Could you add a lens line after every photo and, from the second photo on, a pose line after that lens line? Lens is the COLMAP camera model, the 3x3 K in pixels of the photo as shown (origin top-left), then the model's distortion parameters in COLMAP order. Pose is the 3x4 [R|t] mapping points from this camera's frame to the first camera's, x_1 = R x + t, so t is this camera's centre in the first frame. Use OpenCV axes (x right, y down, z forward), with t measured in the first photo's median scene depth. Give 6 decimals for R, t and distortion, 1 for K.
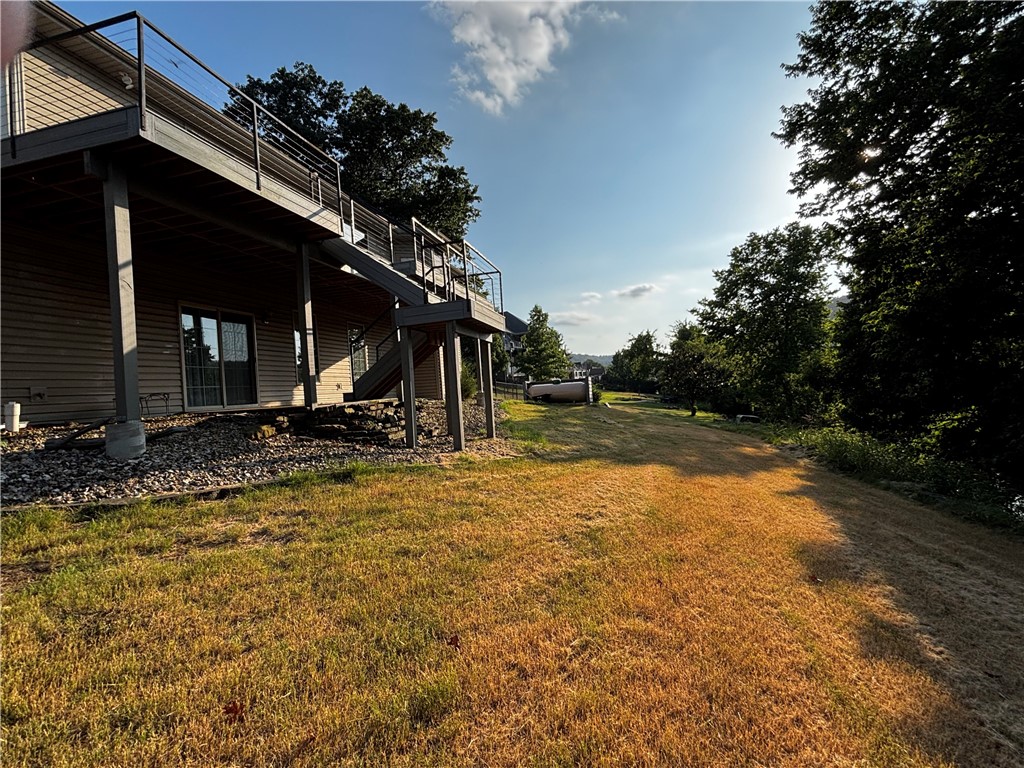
lens RADIAL K [[484.5, 0, 511.6], [0, 484.5, 383.6], [0, 0, 1]] dist [-0.001136, 0.002061]
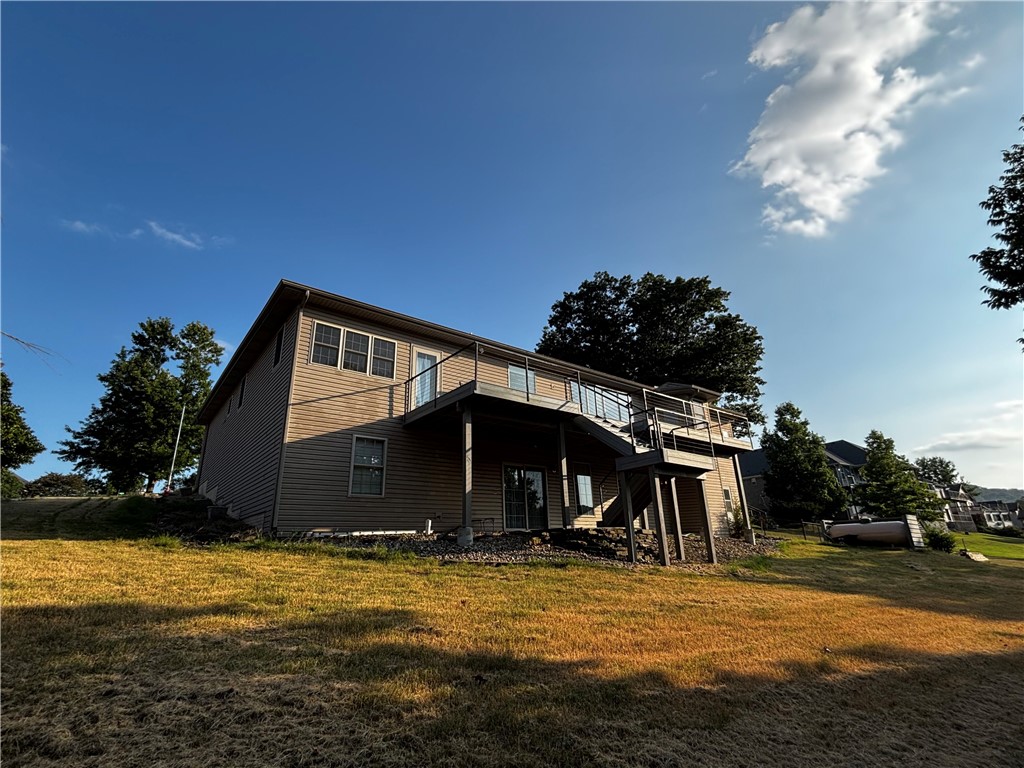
lens RADIAL K [[484.5, 0, 505.0], [0, 484.5, 388.6], [0, 0, 1]] dist [-0.001136, 0.002061]
pose [[0.788211, -0.150138, -0.596810, 0.115391], [-0.019437, 0.963226, -0.267988, 0.010774], [0.615098, 0.222831, 0.756307, -0.102386]]
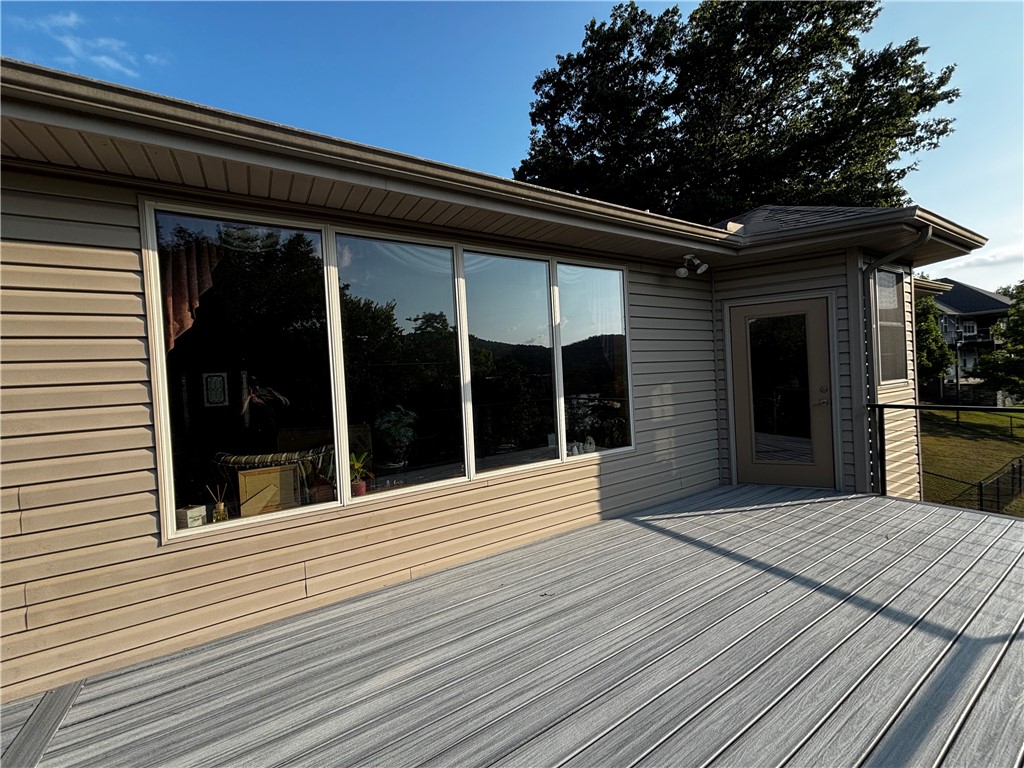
lens RADIAL K [[413.0, 0, 515.2], [0, 413.0, 376.7], [0, 0, 1]] dist [0.008786, -0.000441]
pose [[0.724025, 0.036570, -0.688804, -0.094383], [0.009420, 0.997976, 0.062886, -0.142409], [0.689710, -0.052020, 0.722215, 0.416885]]
